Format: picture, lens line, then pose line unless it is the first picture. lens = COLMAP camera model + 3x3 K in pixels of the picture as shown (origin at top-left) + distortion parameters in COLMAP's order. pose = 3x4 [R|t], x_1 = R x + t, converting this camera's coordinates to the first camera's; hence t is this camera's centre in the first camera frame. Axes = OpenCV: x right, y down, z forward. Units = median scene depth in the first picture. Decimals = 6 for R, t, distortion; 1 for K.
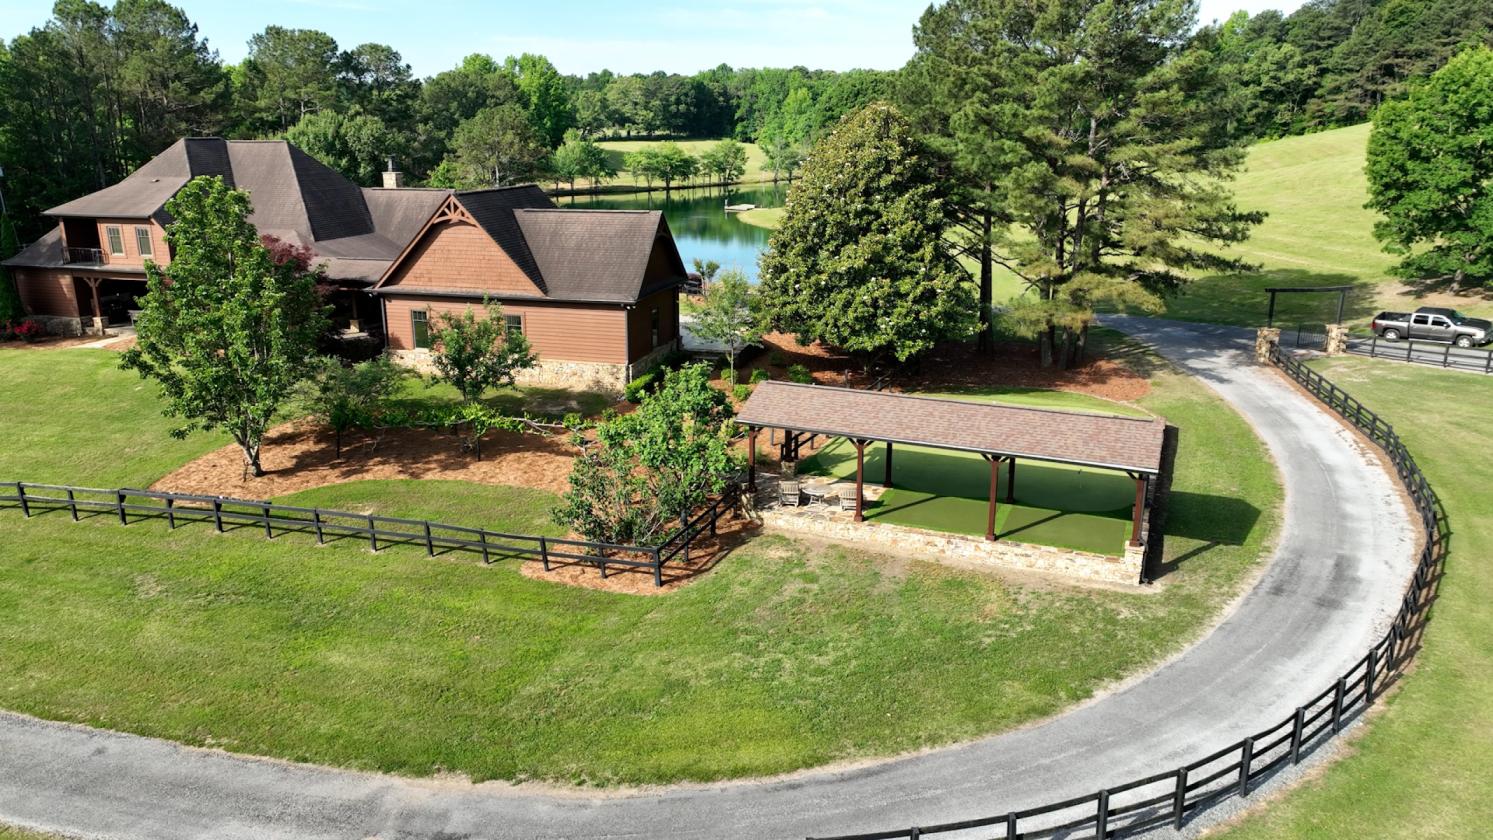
lens RADIAL K [[1060.5, 0, 746.5], [0, 1060.5, 420.0], [0, 0, 1]] dist [-0.028302, 0.057337]
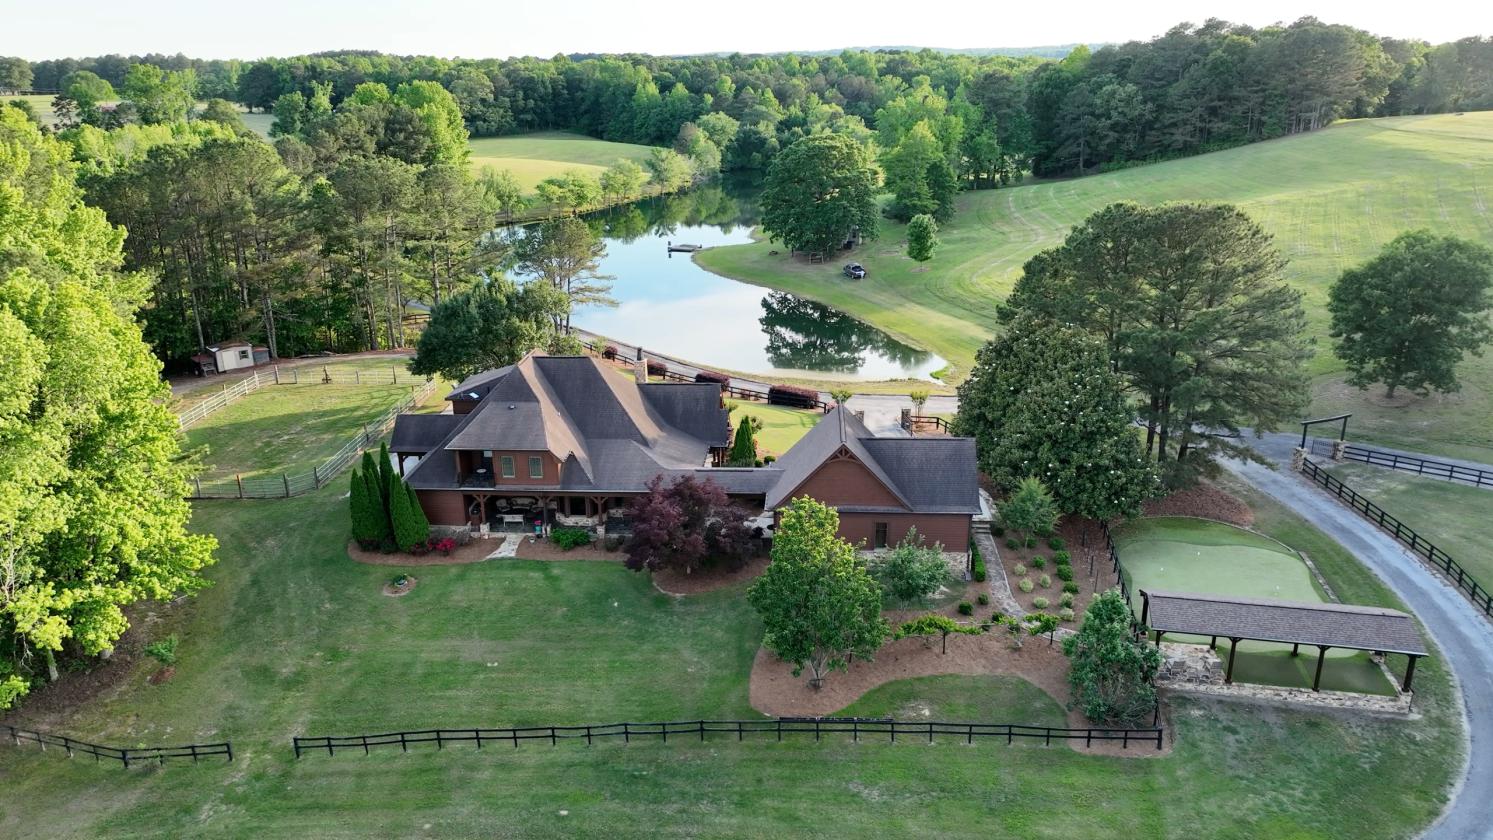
lens RADIAL K [[1060.5, 0, 746.5], [0, 1060.5, 420.0], [0, 0, 1]] dist [-0.028302, 0.057337]
pose [[0.979085, -0.072377, 0.190143, -0.152733], [0.063345, 0.996575, 0.053165, -0.074938], [-0.193340, -0.040008, 0.980316, -0.076194]]
